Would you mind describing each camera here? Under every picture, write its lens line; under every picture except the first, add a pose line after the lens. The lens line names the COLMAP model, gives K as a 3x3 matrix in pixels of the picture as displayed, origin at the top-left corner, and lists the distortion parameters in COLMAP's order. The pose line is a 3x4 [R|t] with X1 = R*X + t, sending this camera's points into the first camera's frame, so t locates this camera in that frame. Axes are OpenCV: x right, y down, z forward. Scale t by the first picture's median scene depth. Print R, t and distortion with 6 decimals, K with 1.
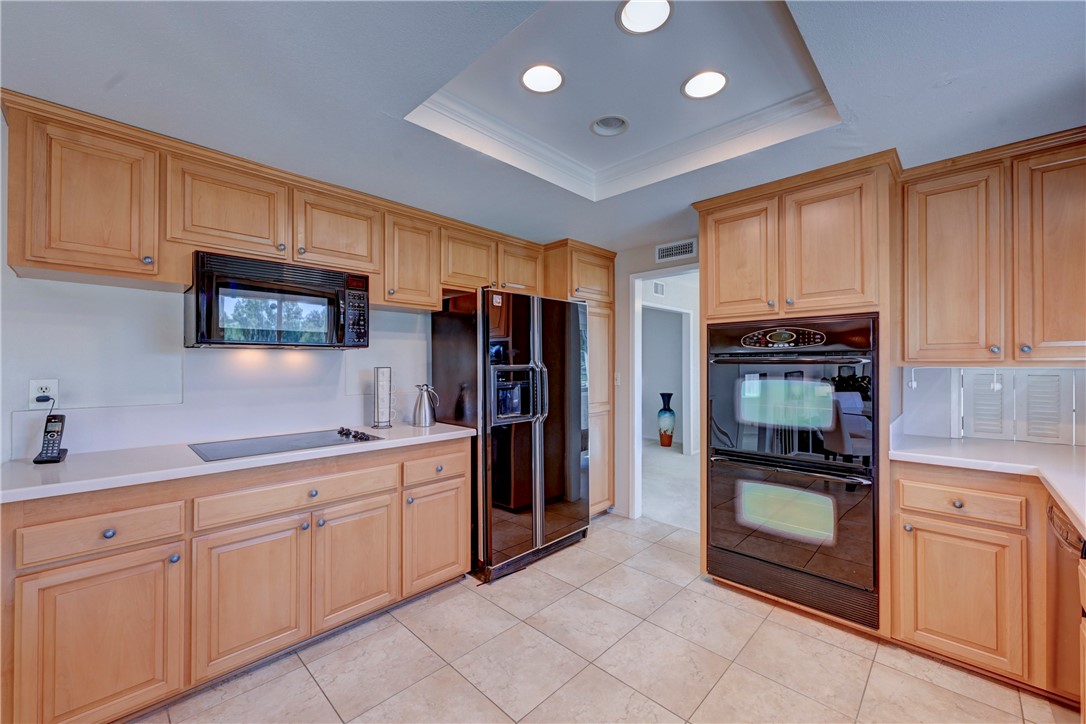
lens RADIAL K [[427.3, 0, 545.8], [0, 427.3, 363.8], [0, 0, 1]] dist [-0.000735, -0.000144]
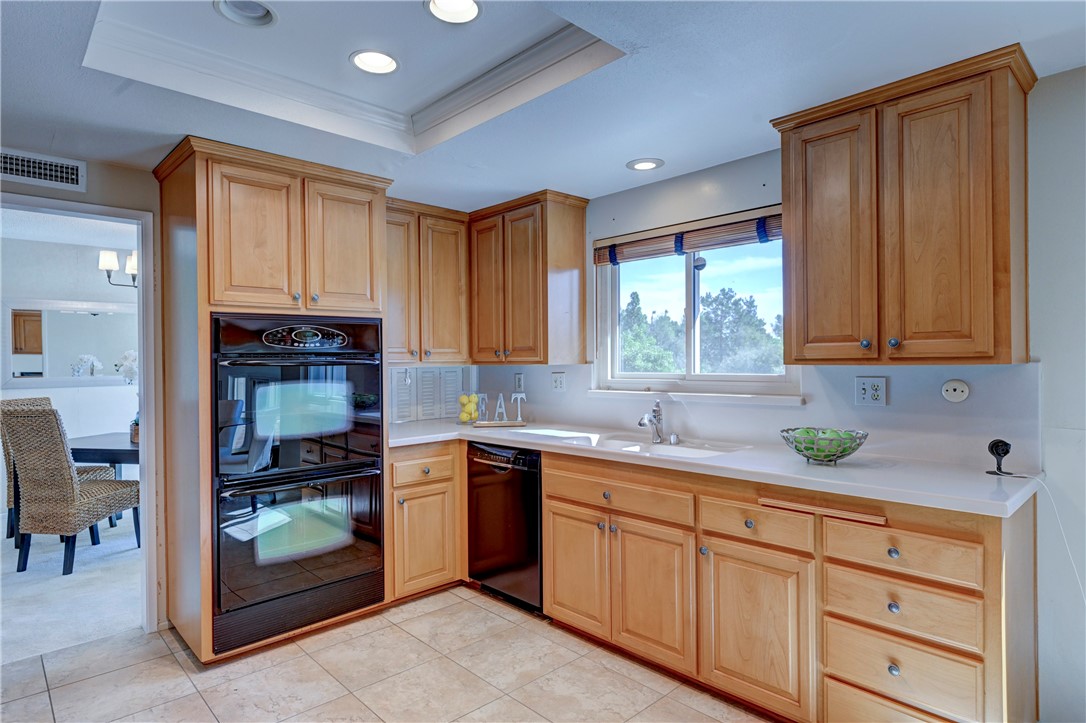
lens RADIAL K [[592.2, 0, 542.1], [0, 592.2, 363.6], [0, 0, 1]] dist [-0.008230, -0.000606]
pose [[0.045656, -0.003928, 0.998949, -0.661126], [0.009869, 0.999945, 0.003481, -0.003408], [-0.998908, 0.009699, 0.045692, 0.439527]]
